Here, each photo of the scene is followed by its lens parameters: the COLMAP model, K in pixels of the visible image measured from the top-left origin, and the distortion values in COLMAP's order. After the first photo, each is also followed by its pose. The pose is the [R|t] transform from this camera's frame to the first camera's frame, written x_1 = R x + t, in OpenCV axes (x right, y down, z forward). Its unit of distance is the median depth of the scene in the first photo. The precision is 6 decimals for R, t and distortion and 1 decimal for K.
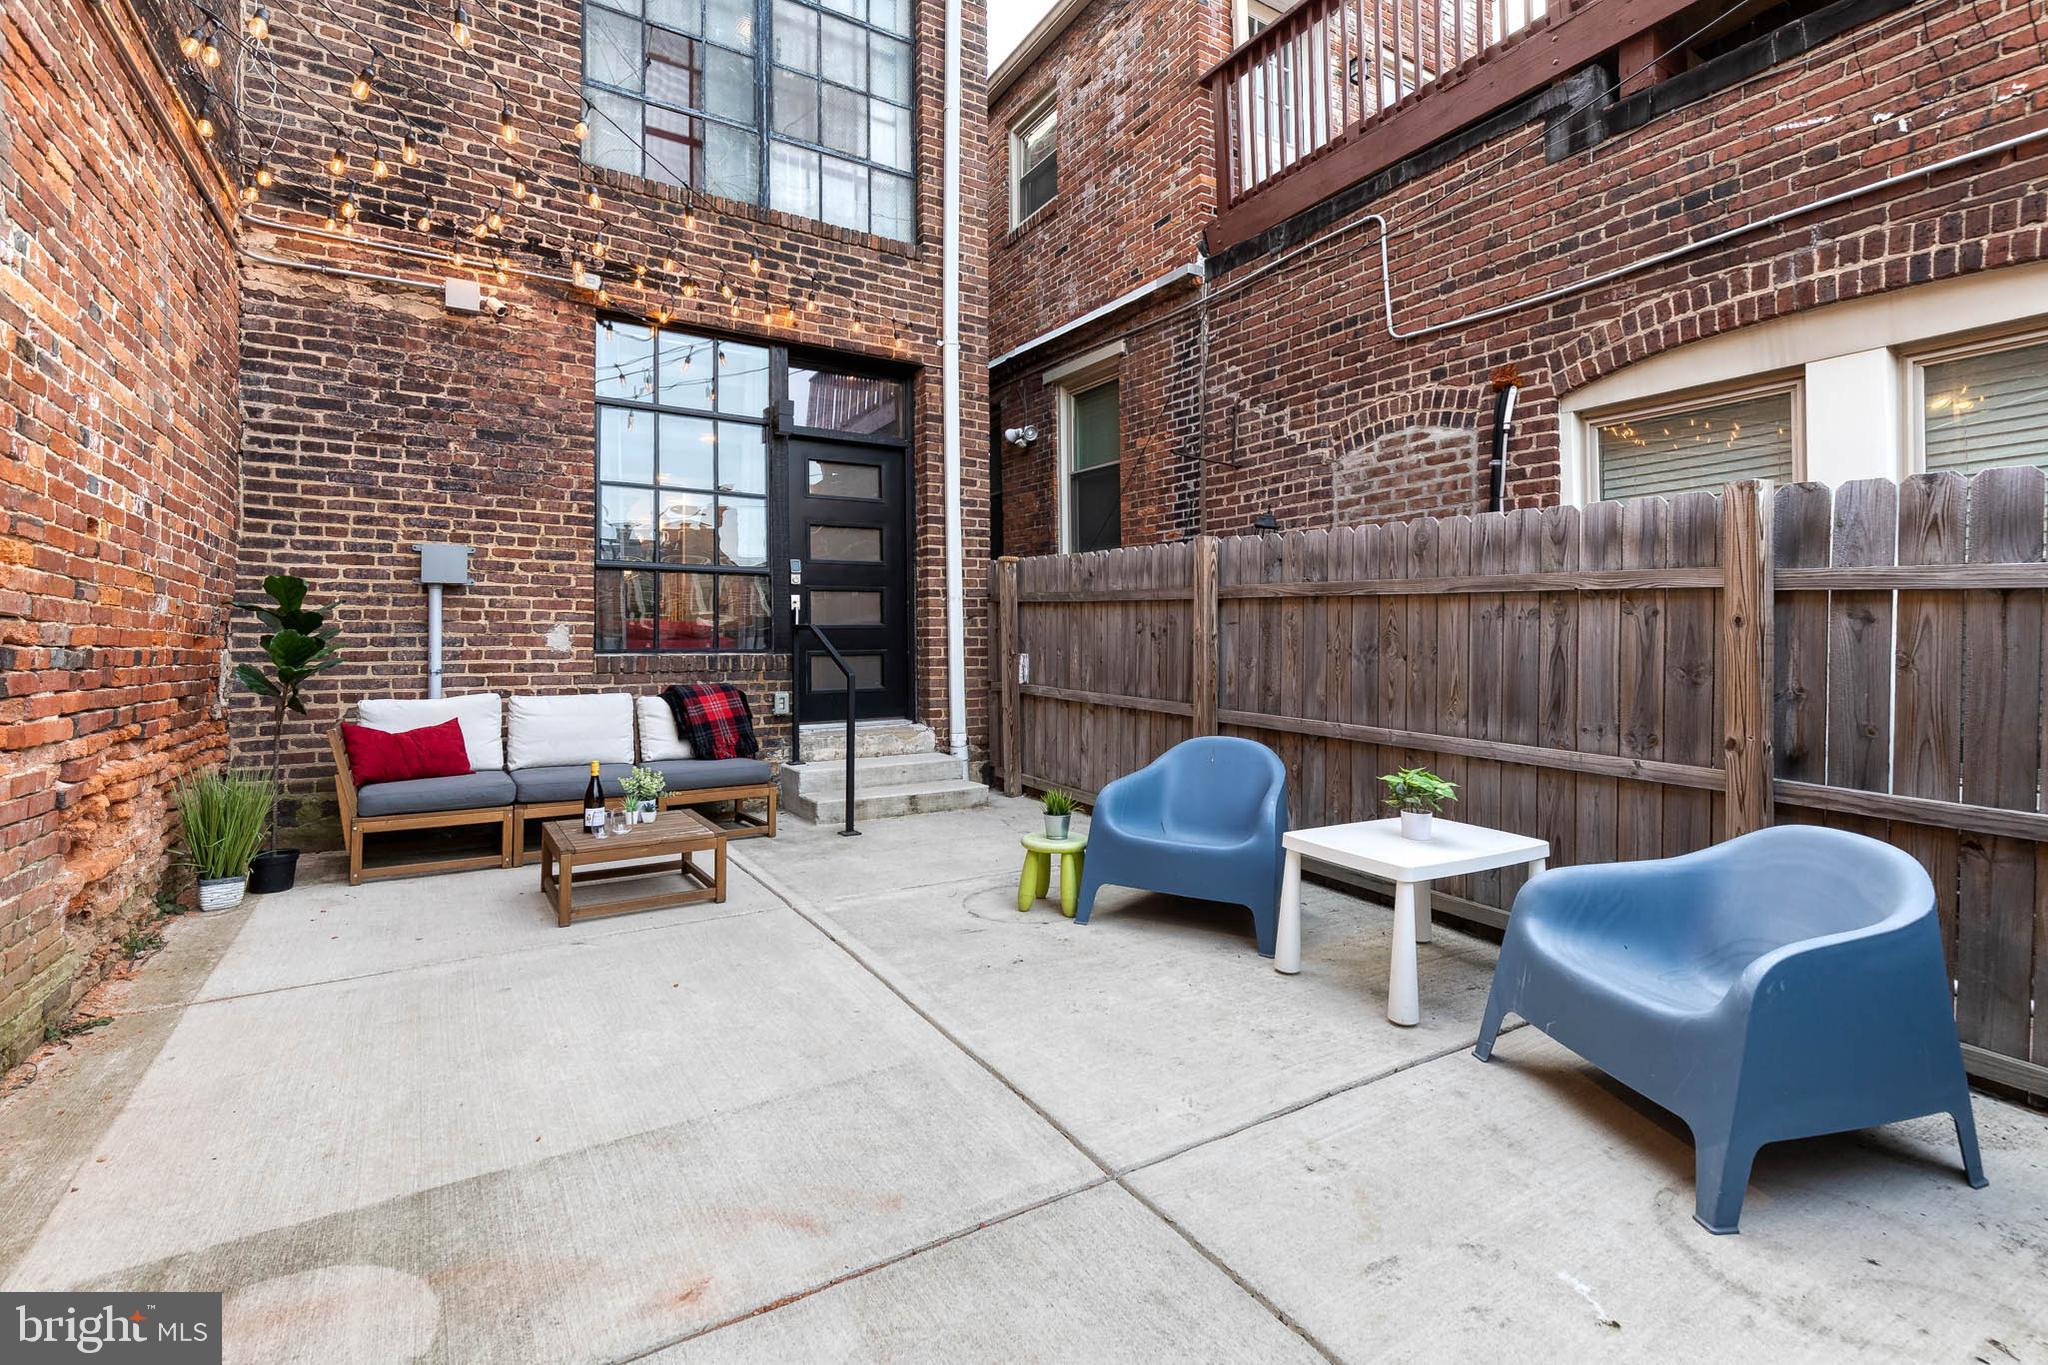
lens RADIAL K [[943.5, 0, 1032.8], [0, 943.5, 629.7], [0, 0, 1]] dist [0.003898, -0.000468]
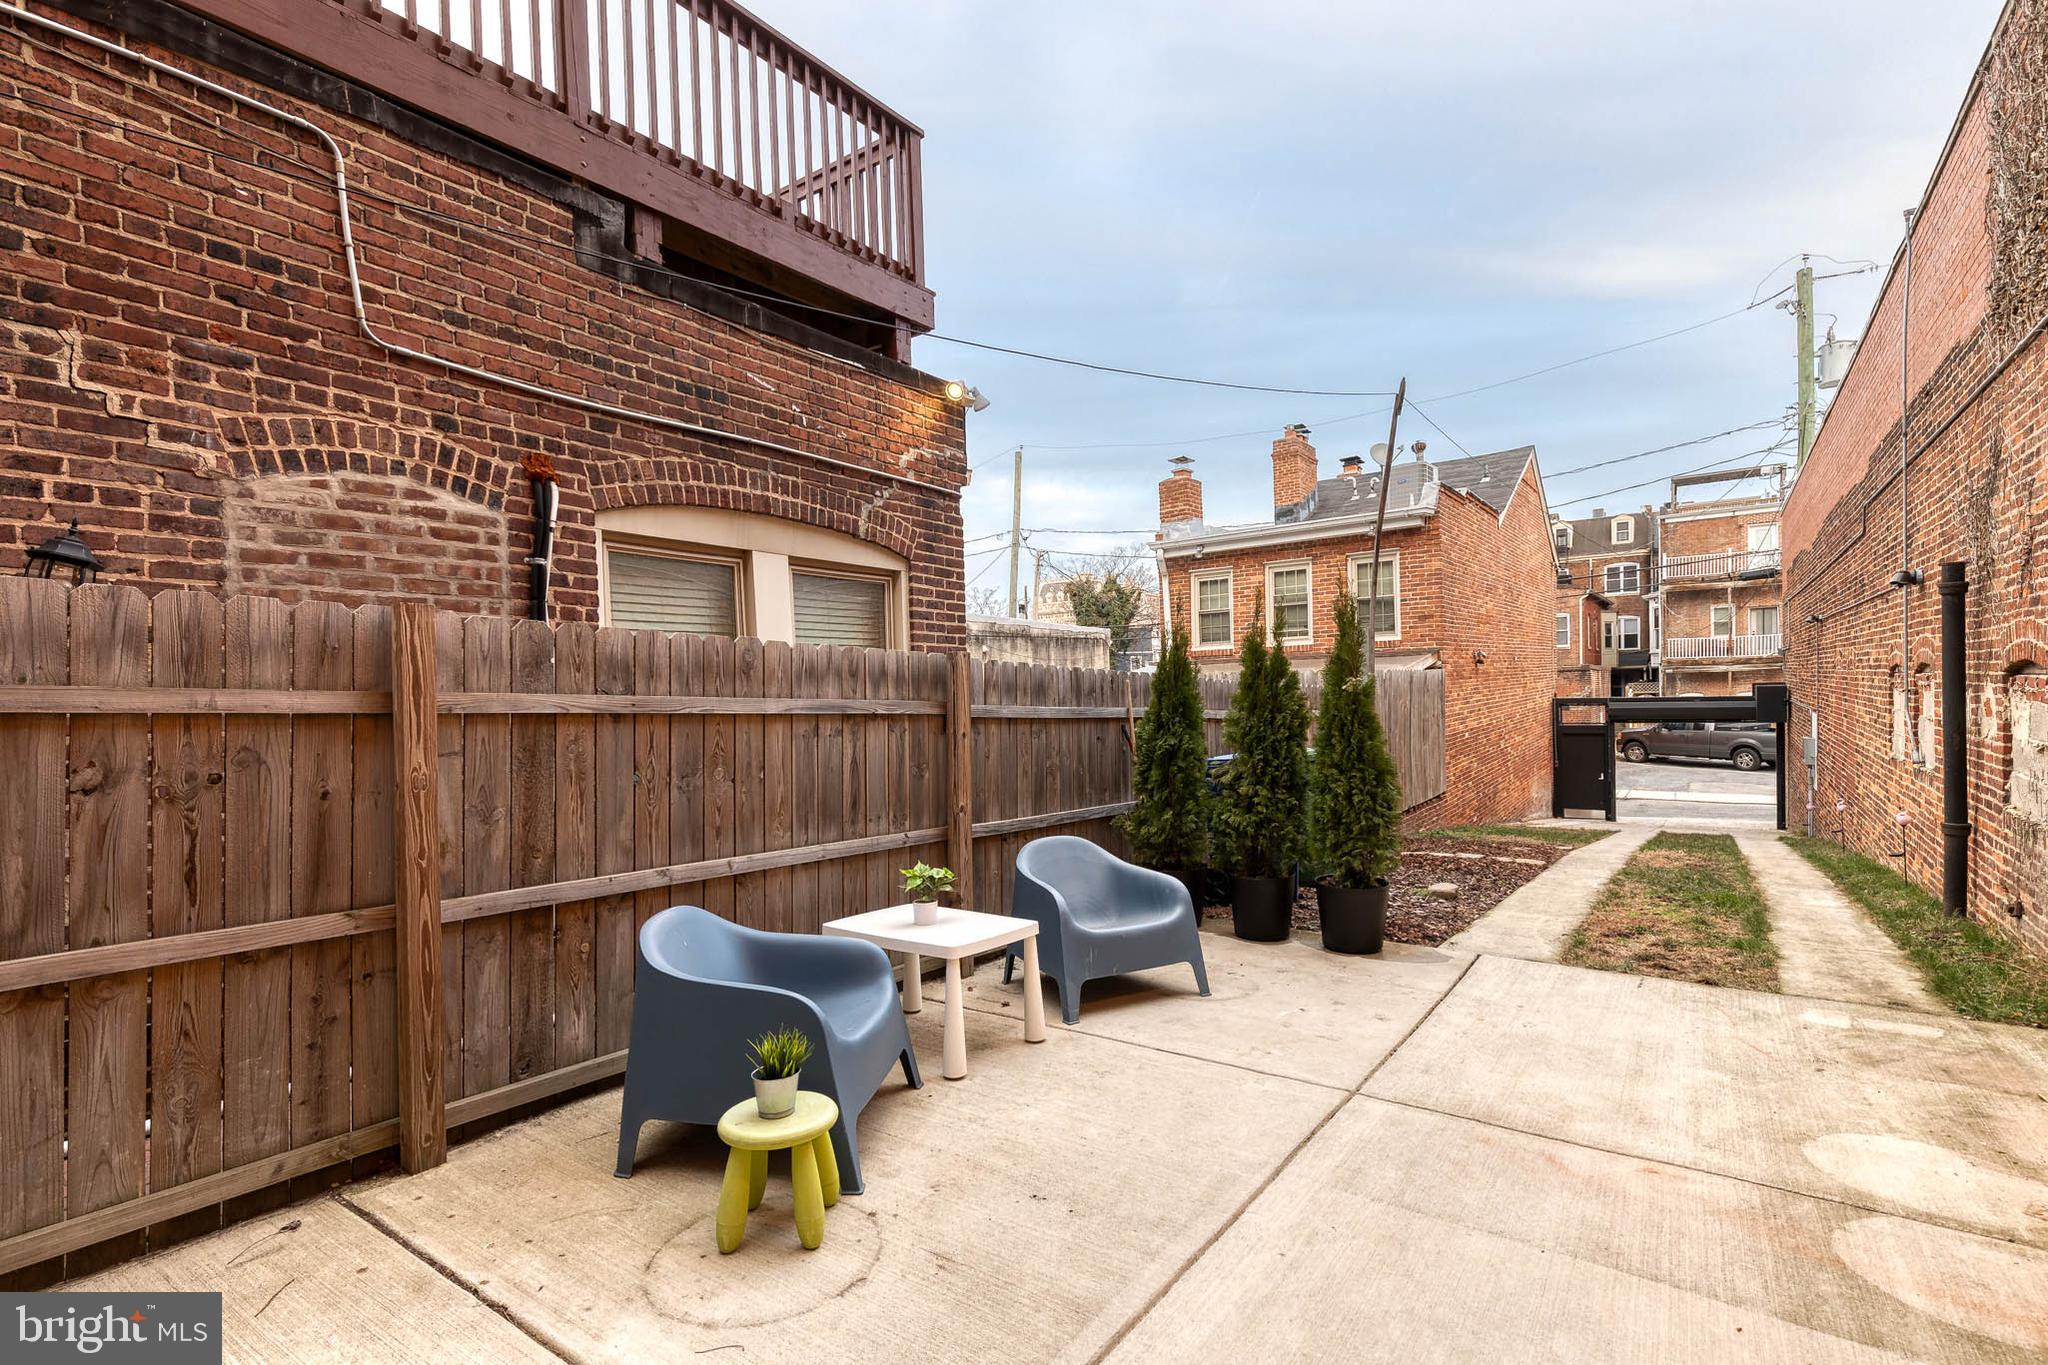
lens RADIAL K [[943.5, 0, 1049.1], [0, 943.5, 725.7], [0, 0, 1]] dist [0.003898, -0.000468]
pose [[-0.391496, -0.008728, 0.920139, -0.310853], [0.014954, 0.999763, 0.015845, -0.018382], [-0.920058, 0.019963, -0.391272, 0.554546]]
